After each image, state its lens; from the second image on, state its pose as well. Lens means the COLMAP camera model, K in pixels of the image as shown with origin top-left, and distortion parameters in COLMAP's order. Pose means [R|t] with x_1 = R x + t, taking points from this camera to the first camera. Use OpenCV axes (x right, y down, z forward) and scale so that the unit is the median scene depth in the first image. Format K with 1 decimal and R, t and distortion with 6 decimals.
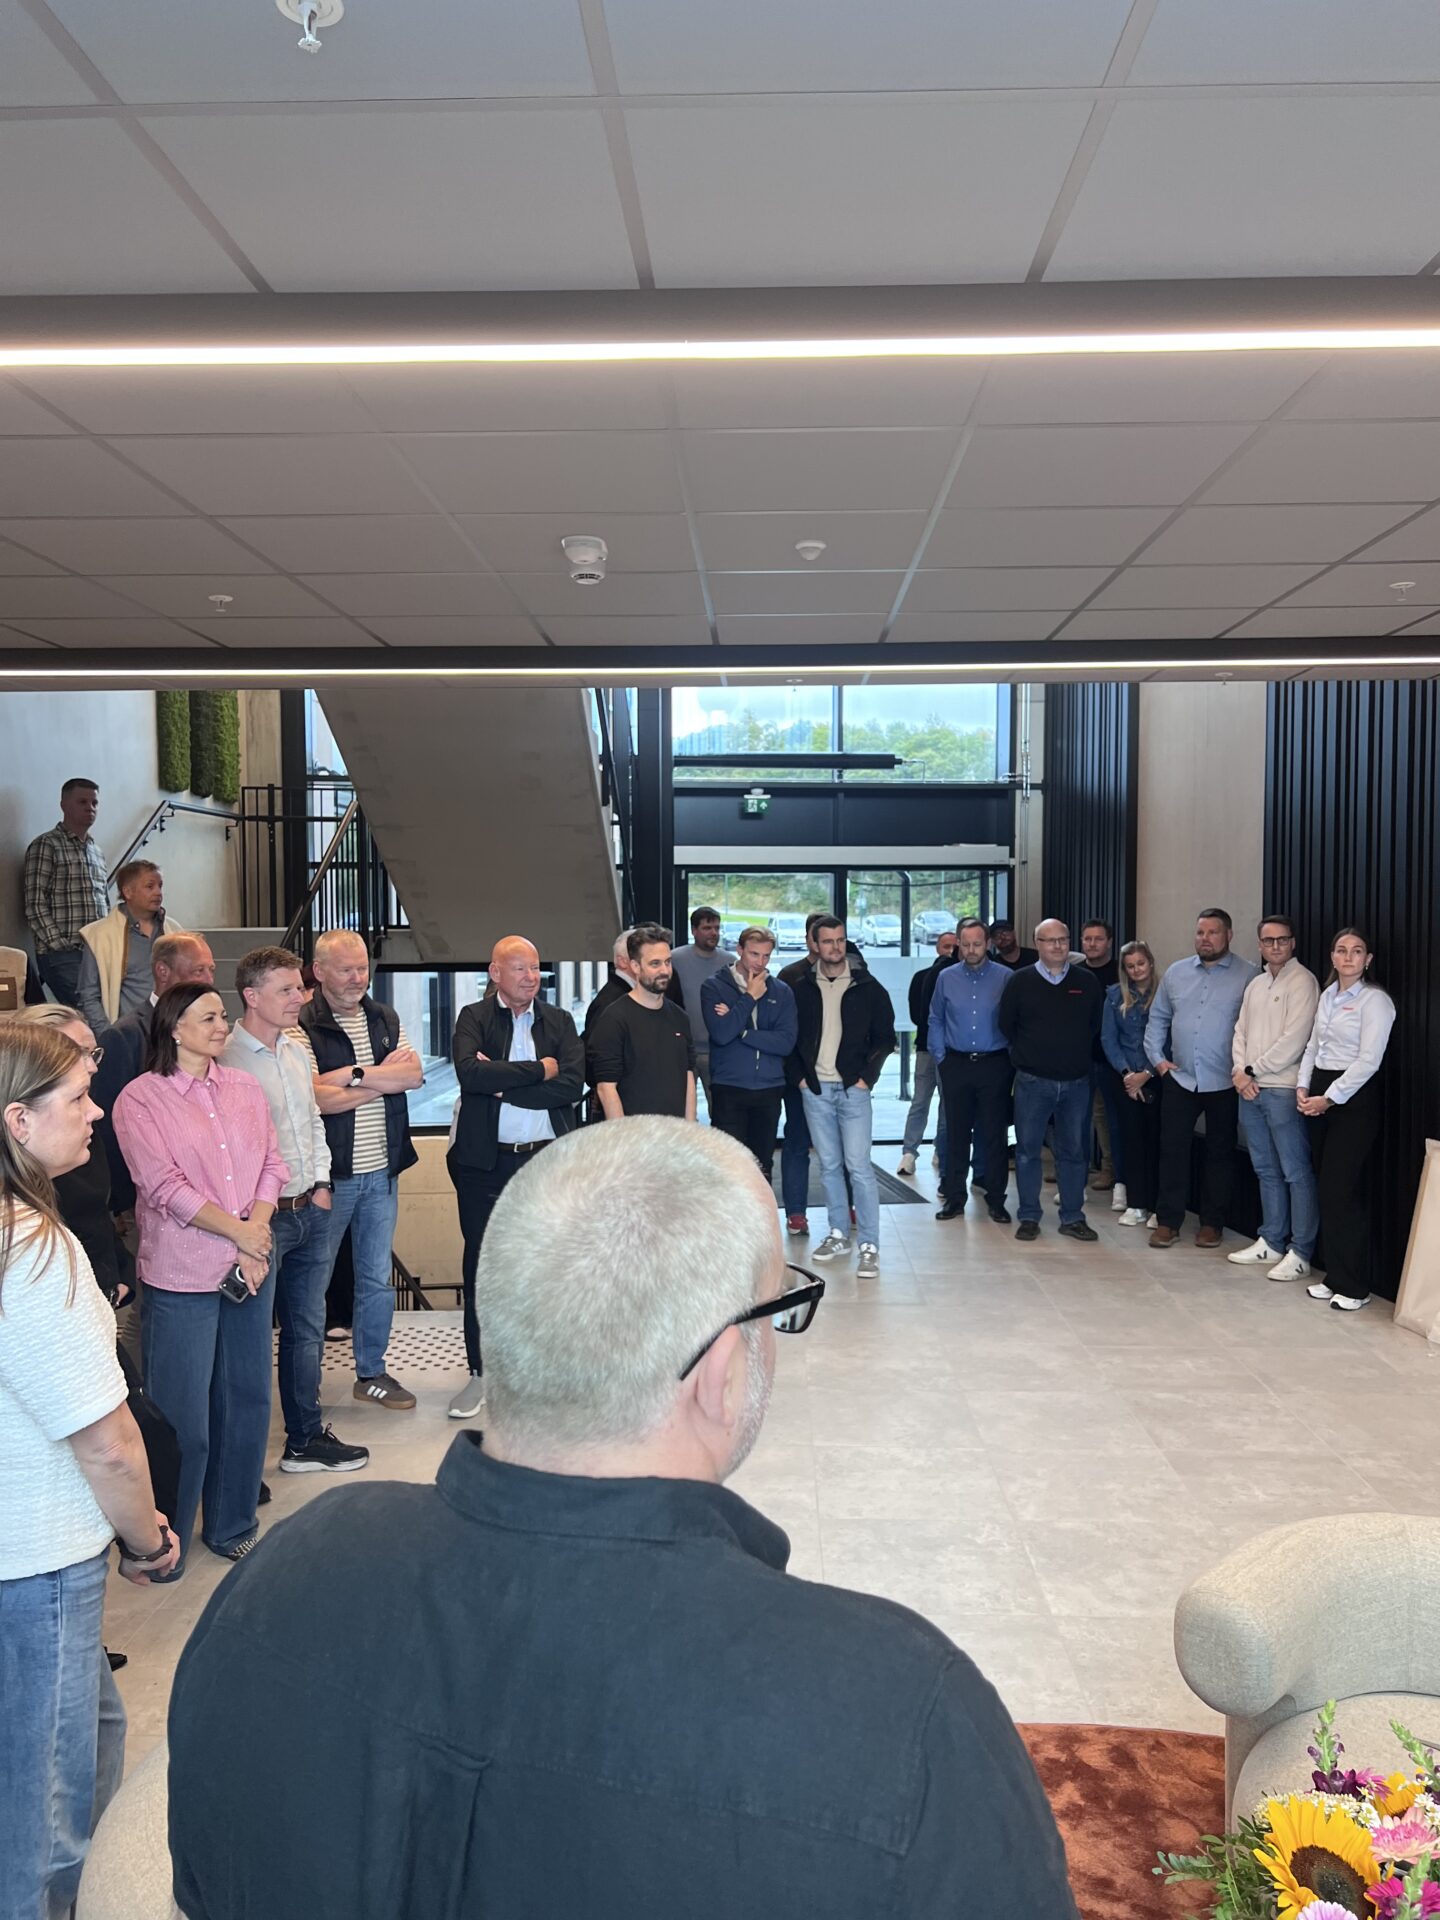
lens RADIAL K [[1455.1, 0, 721.6], [0, 1455.1, 966.0], [0, 0, 1]] dist [0.036559, -0.046239]
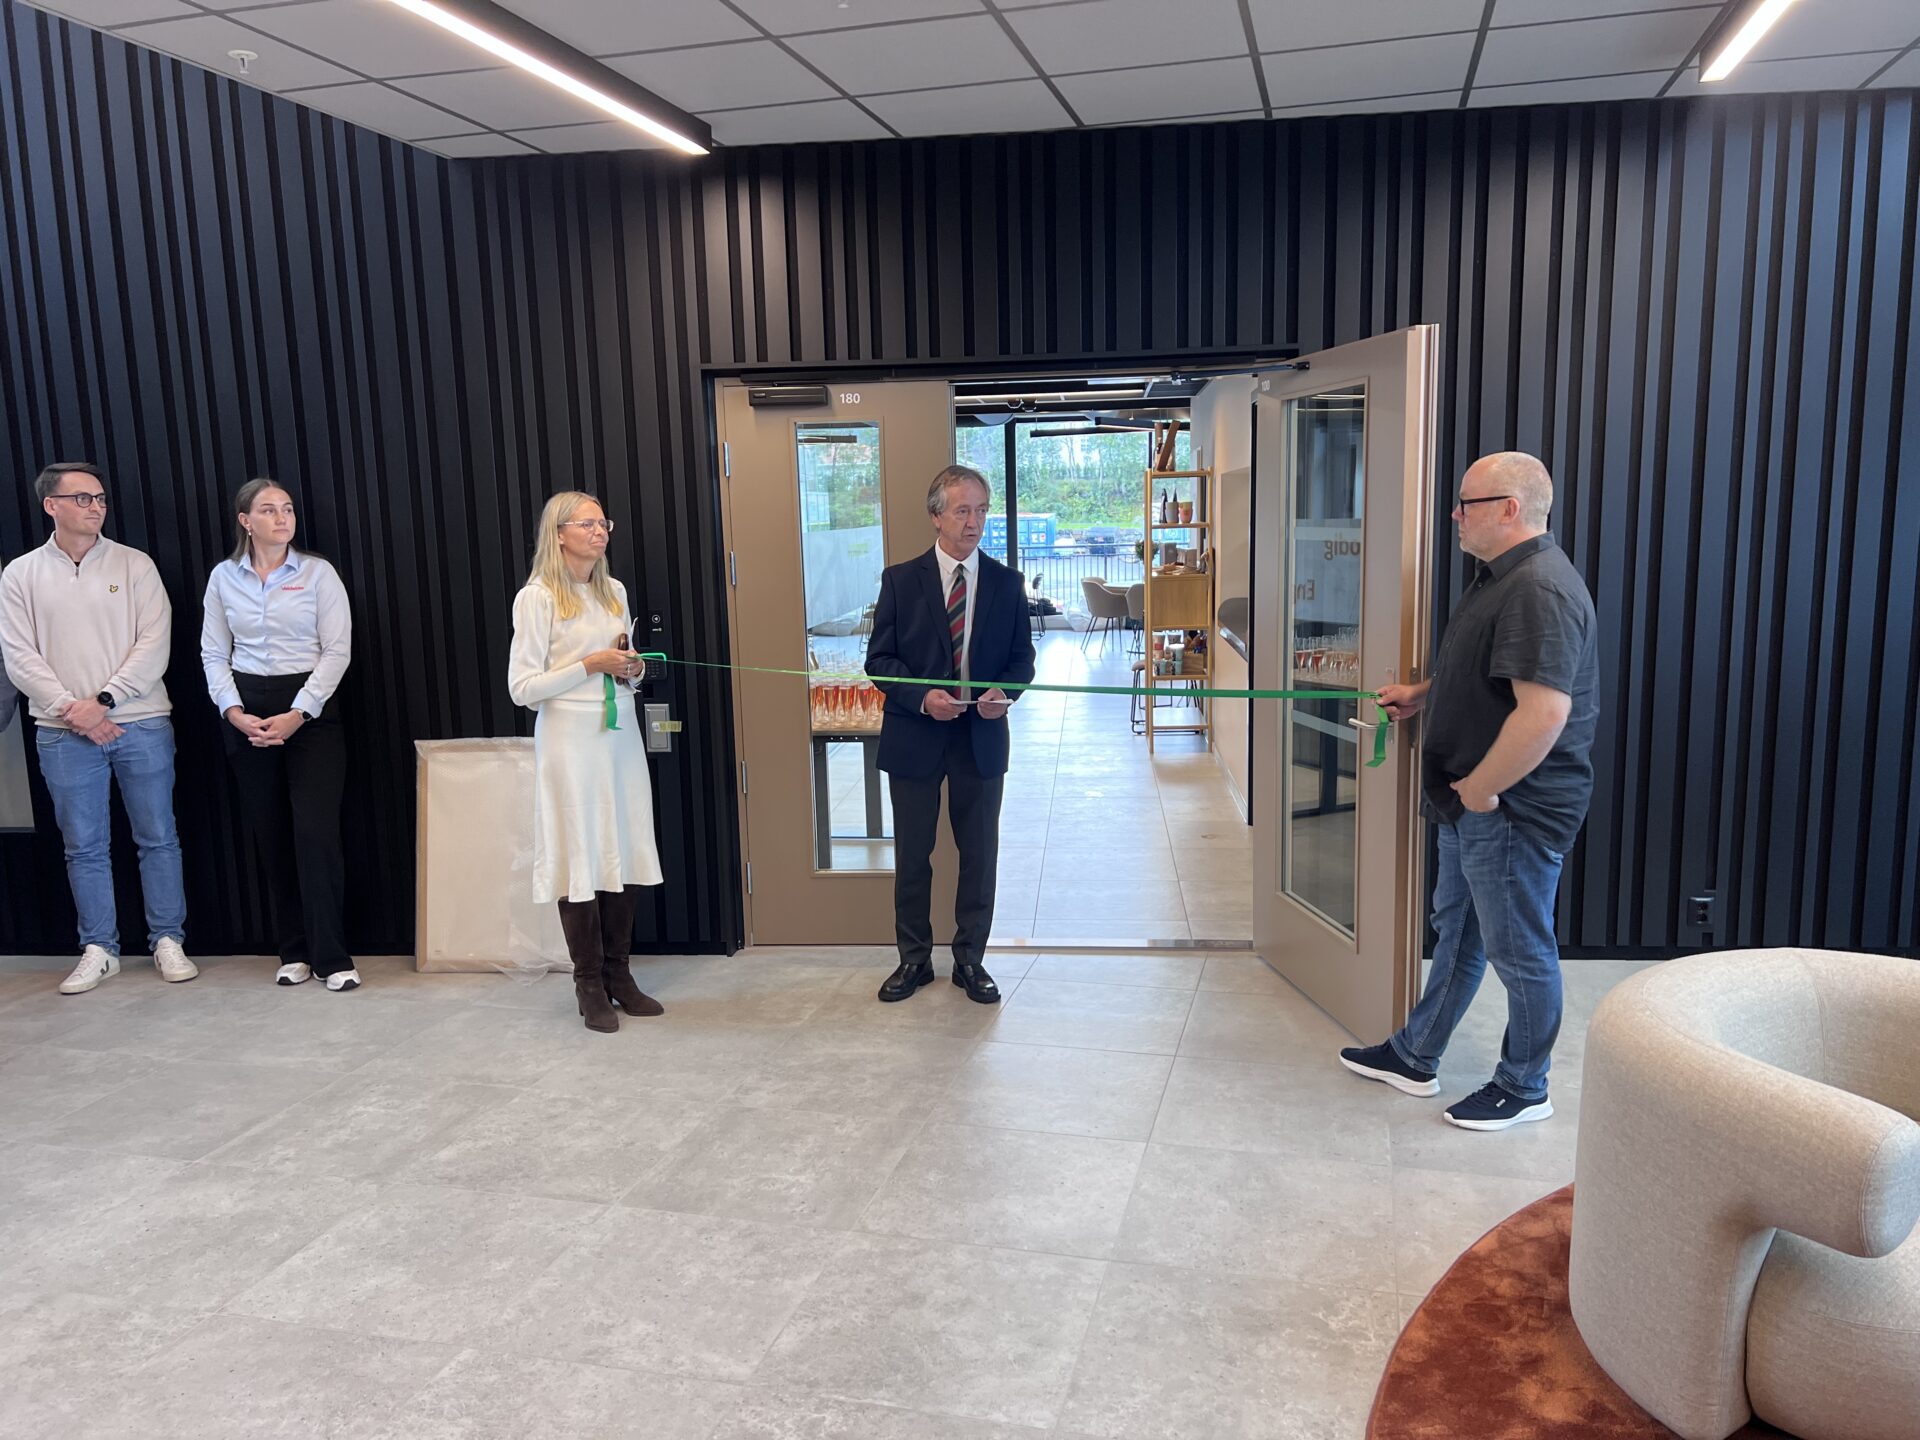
lens RADIAL K [[1455.1, 0, 968.8], [0, 1455.1, 731.9], [0, 0, 1]] dist [0.036559, -0.046239]
pose [[0.229084, -0.156963, 0.960668, -0.244619], [0.066064, 0.987145, 0.145536, 0.017820], [-0.971162, 0.030126, 0.236509, 0.563145]]
